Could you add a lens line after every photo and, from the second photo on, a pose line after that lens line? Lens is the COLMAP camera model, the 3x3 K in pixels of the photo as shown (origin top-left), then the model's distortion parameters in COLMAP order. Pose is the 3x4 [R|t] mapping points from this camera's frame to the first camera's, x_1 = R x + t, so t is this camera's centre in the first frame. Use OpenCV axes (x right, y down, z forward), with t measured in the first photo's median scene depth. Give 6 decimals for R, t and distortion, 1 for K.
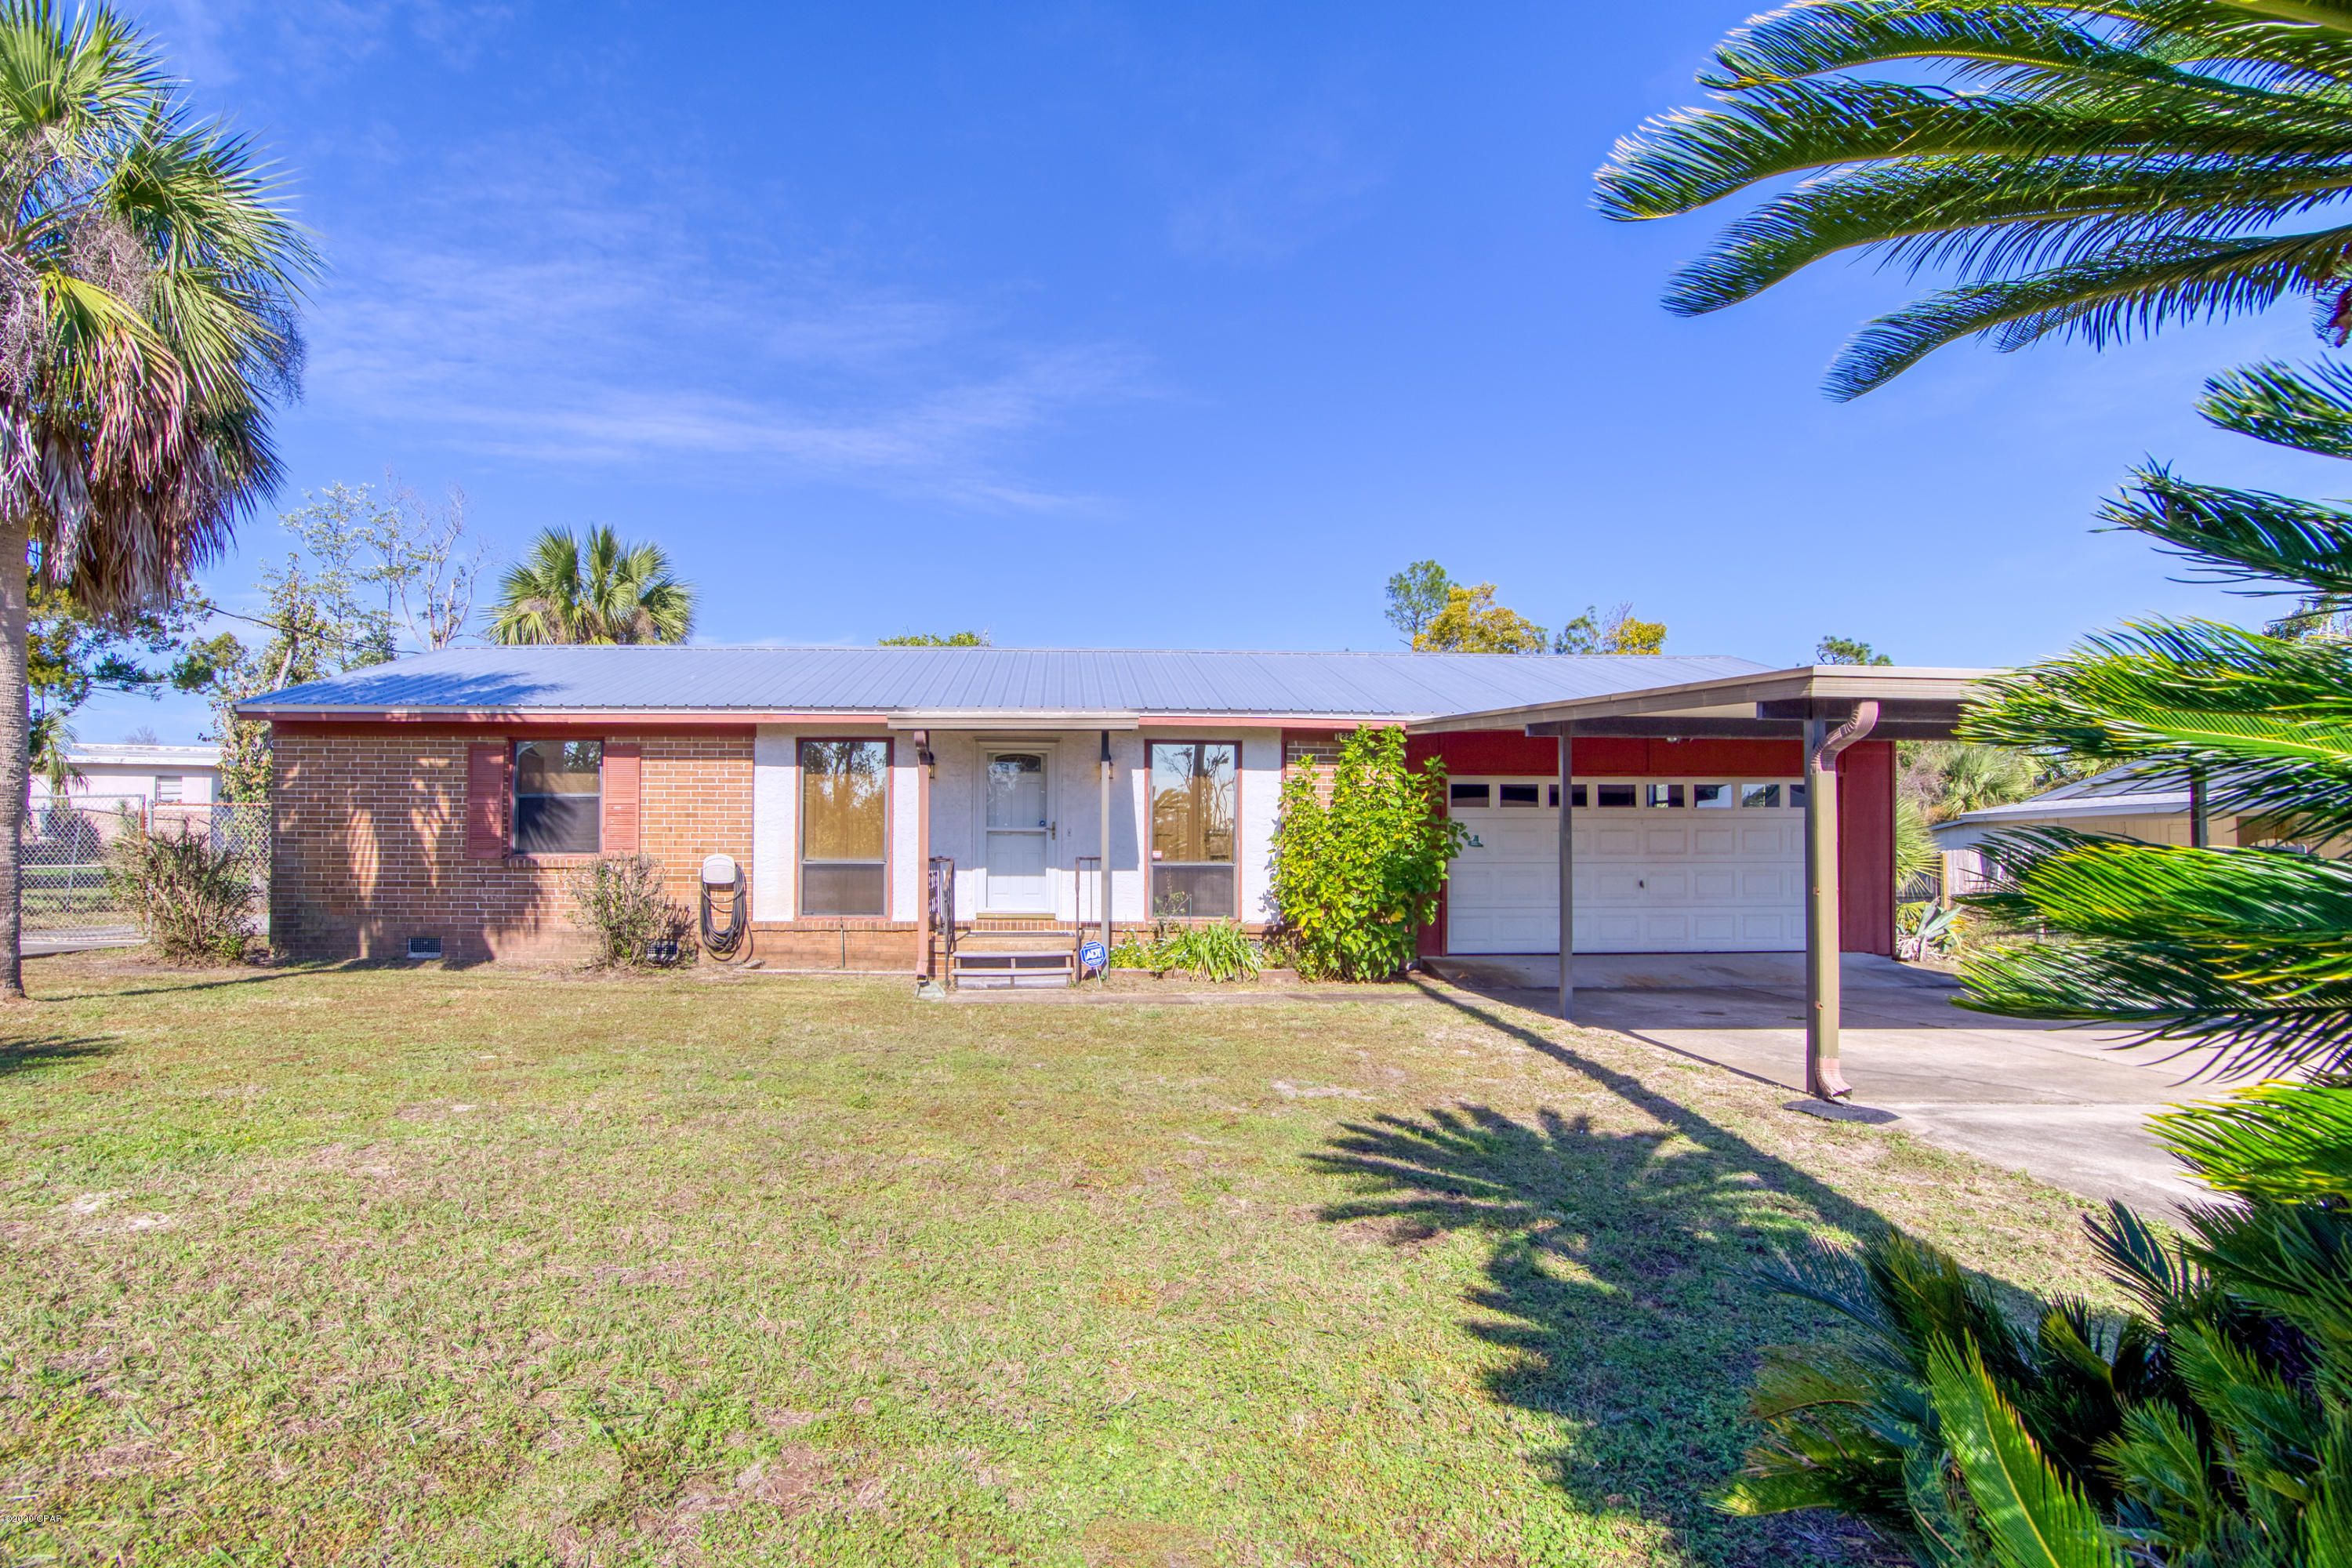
lens RADIAL K [[1100.1, 0, 1169.2], [0, 1100.1, 793.2], [0, 0, 1]] dist [-0.003170, 0.000008]
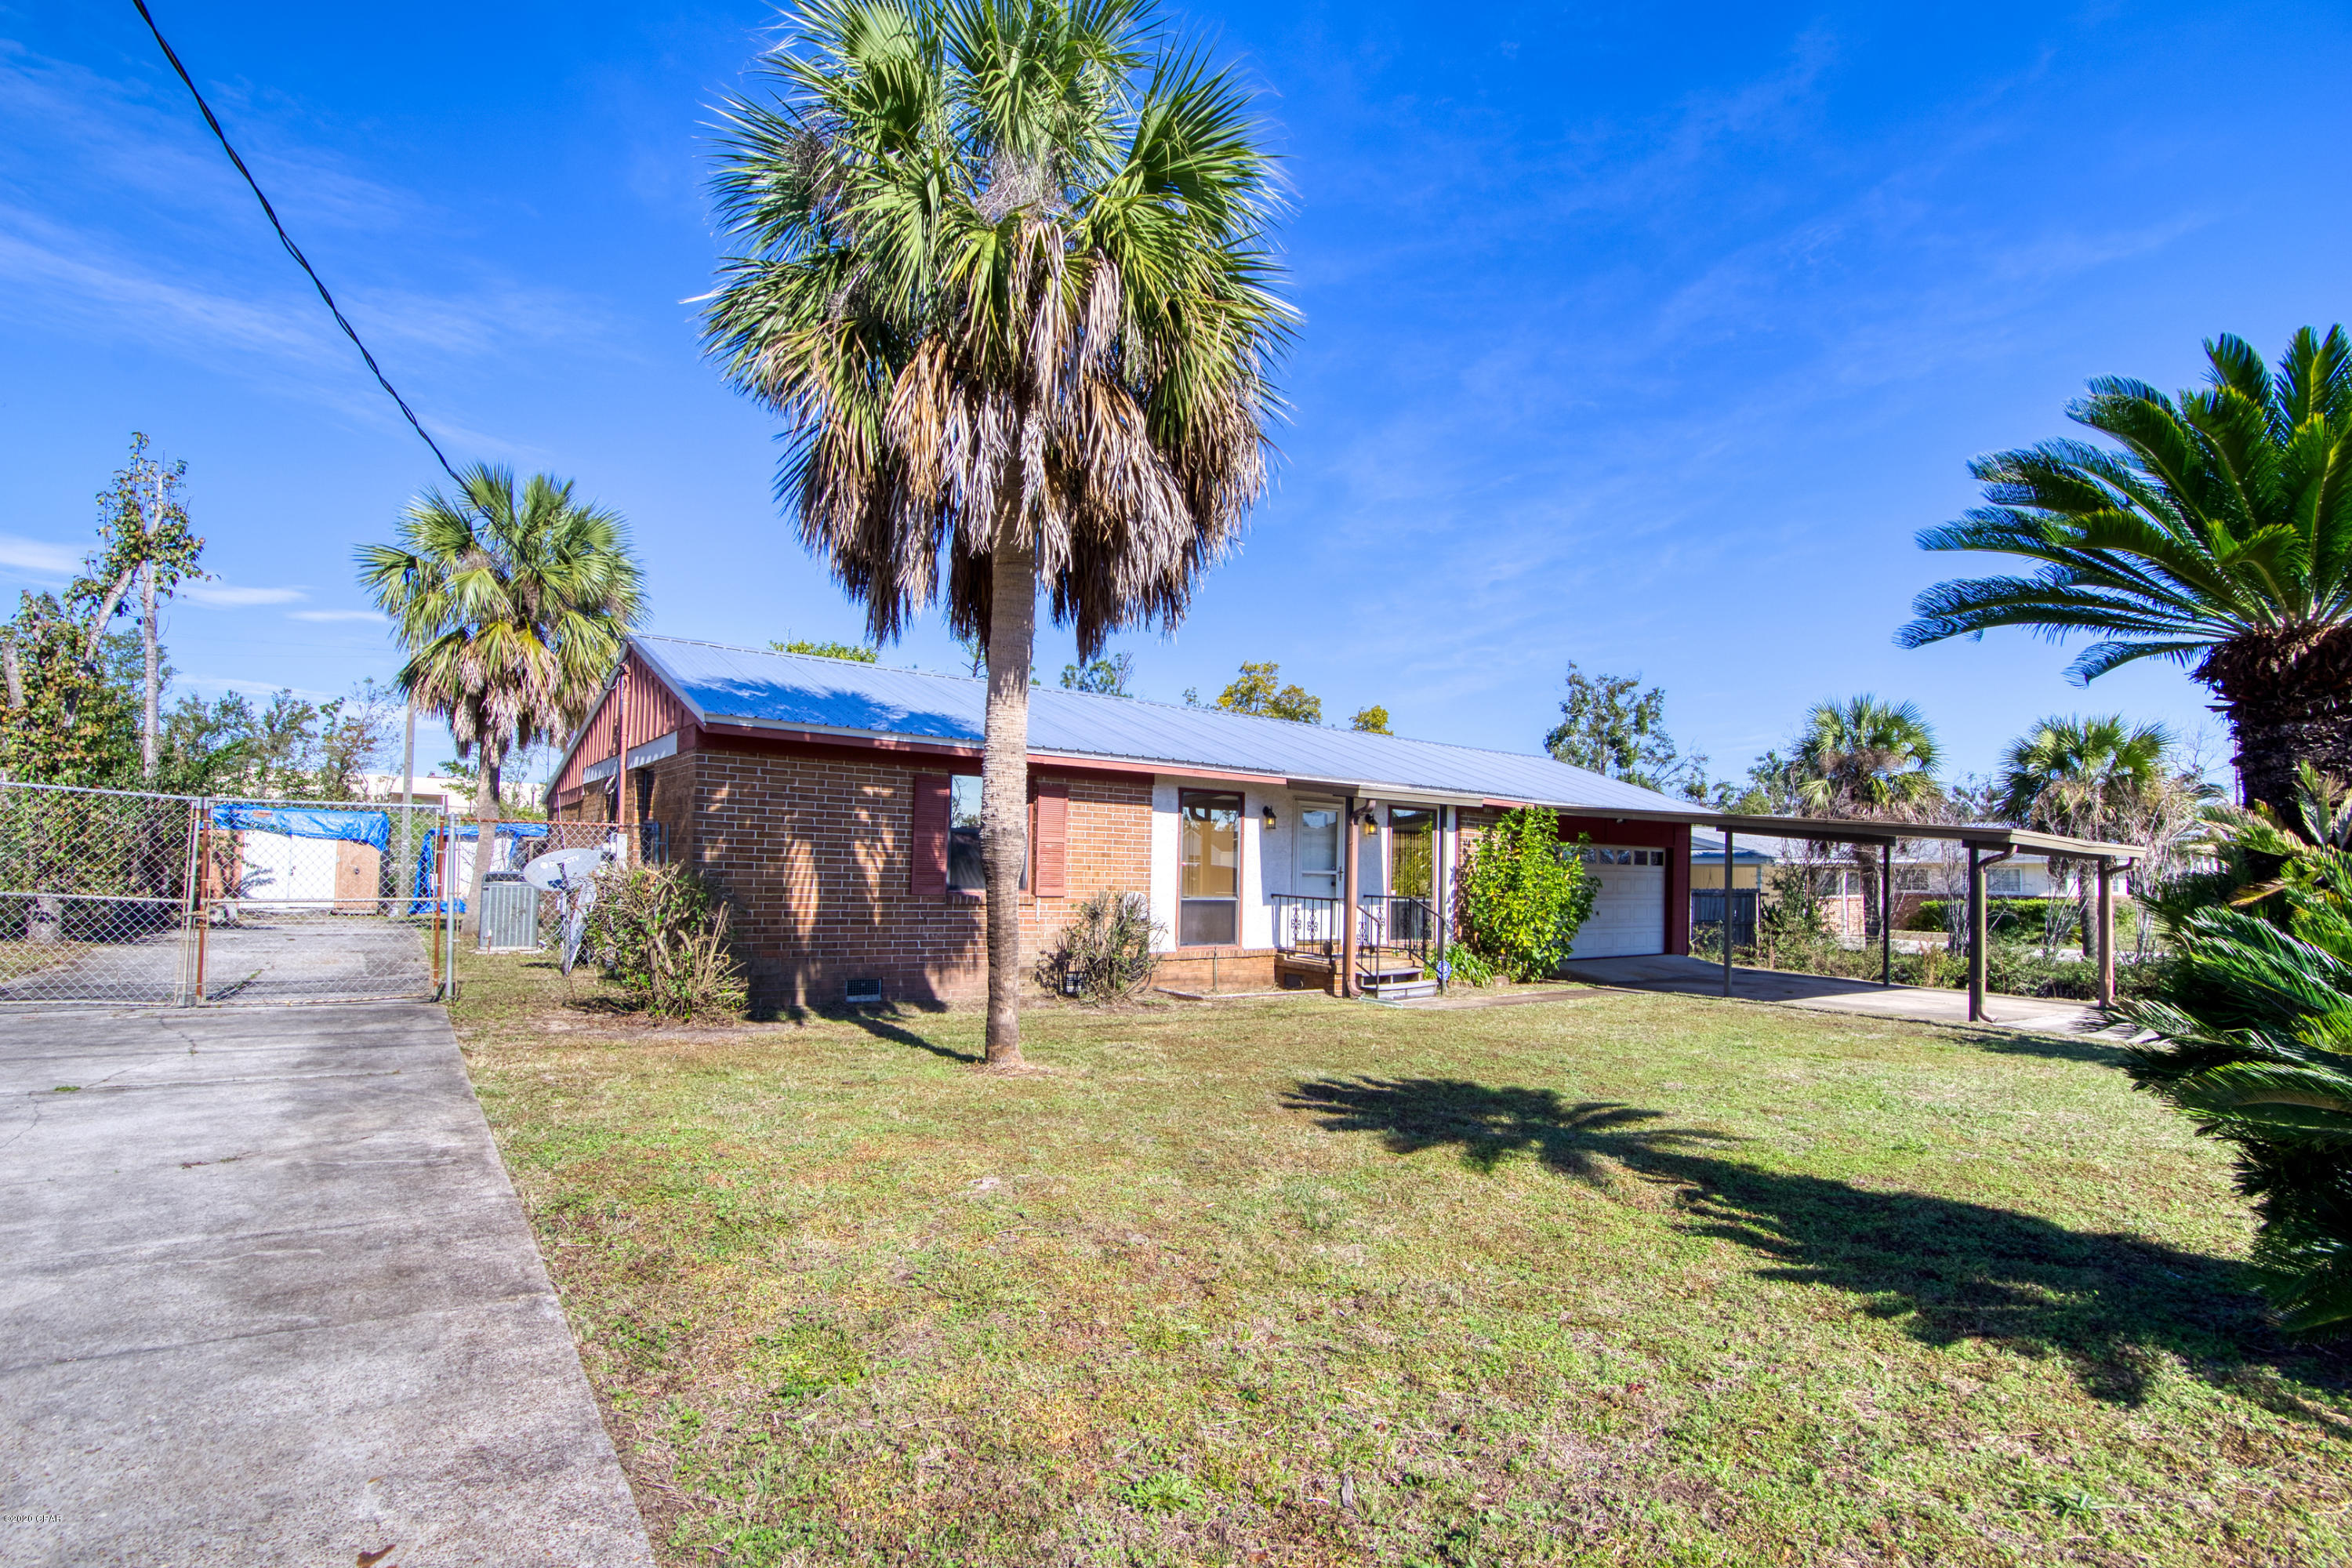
lens RADIAL K [[1042.2, 0, 1176.0], [0, 1042.2, 784.0], [0, 0, 1]] dist [-0.050482, 0.011800]
pose [[0.819711, 0.064781, 0.569102, -0.945637], [-0.059412, 0.997840, -0.028010, -0.024298], [-0.569687, -0.010851, 0.821790, 0.124677]]
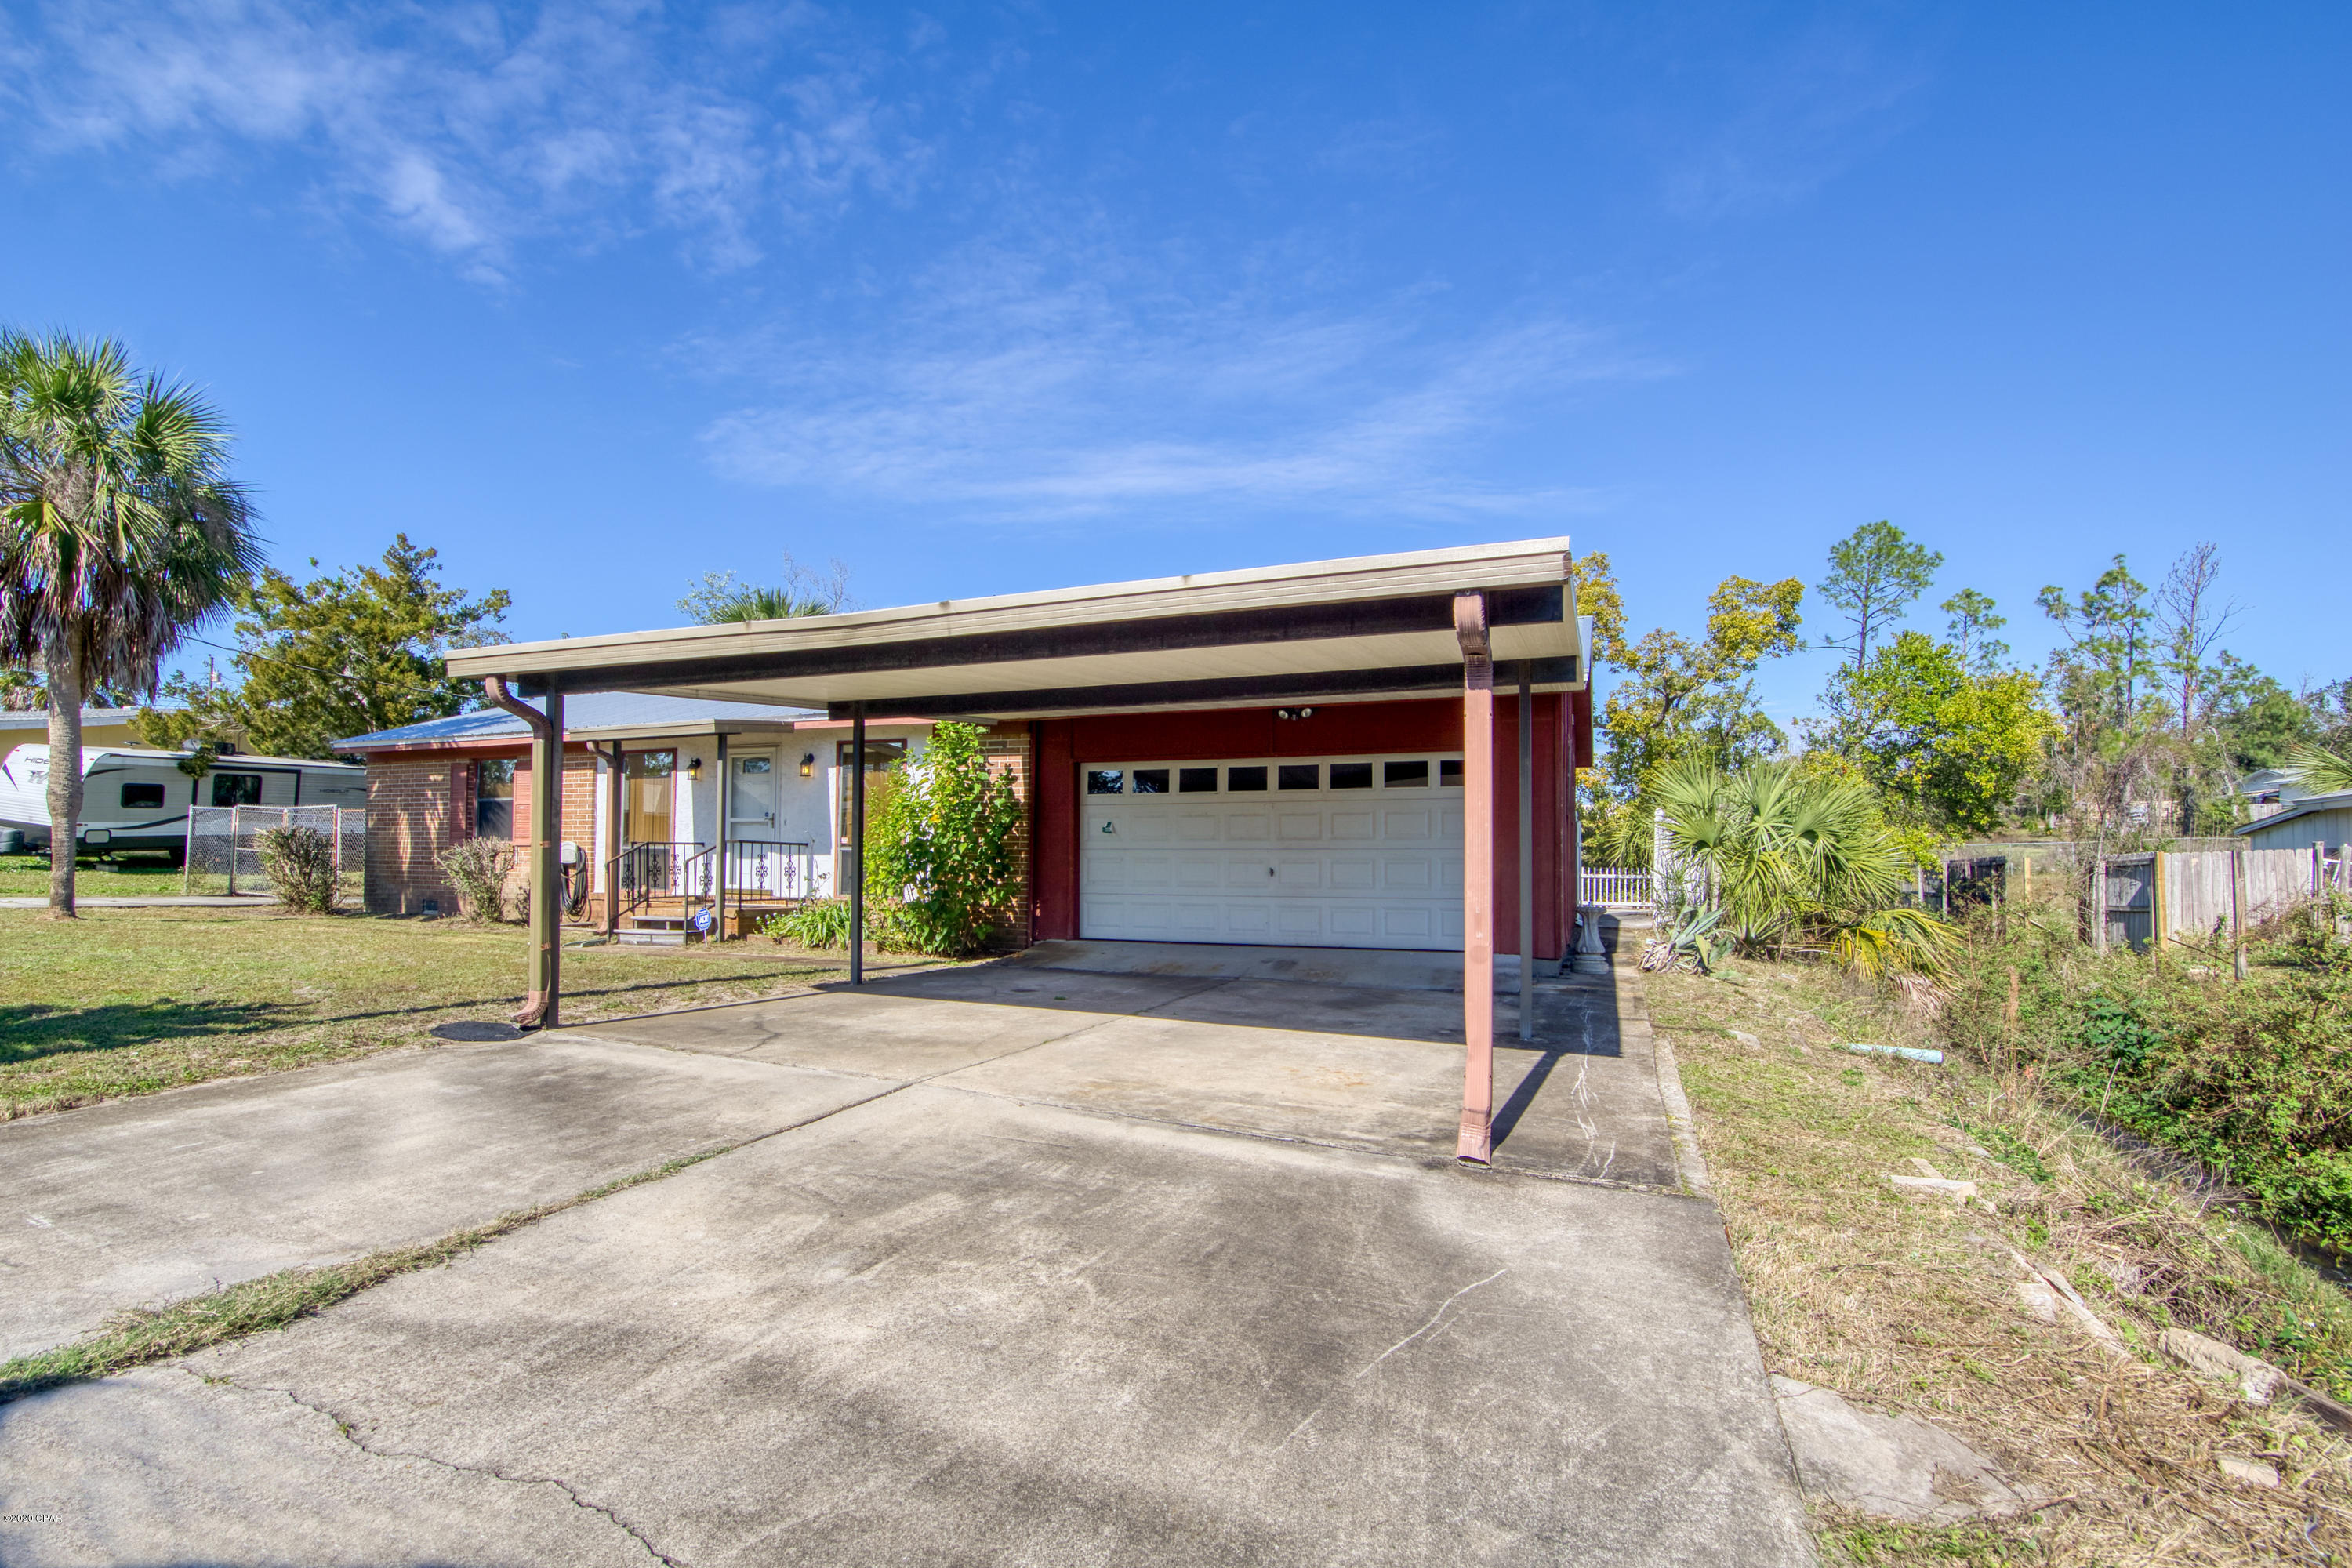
lens RADIAL K [[1117.4, 0, 1224.3], [0, 1117.4, 819.4], [0, 0, 1]] dist [-0.000027, 0.000009]
pose [[0.915324, -0.010880, -0.402572, 0.829397], [0.014411, 0.999880, 0.005745, 0.031578], [0.402461, -0.011060, 0.915370, 0.083429]]
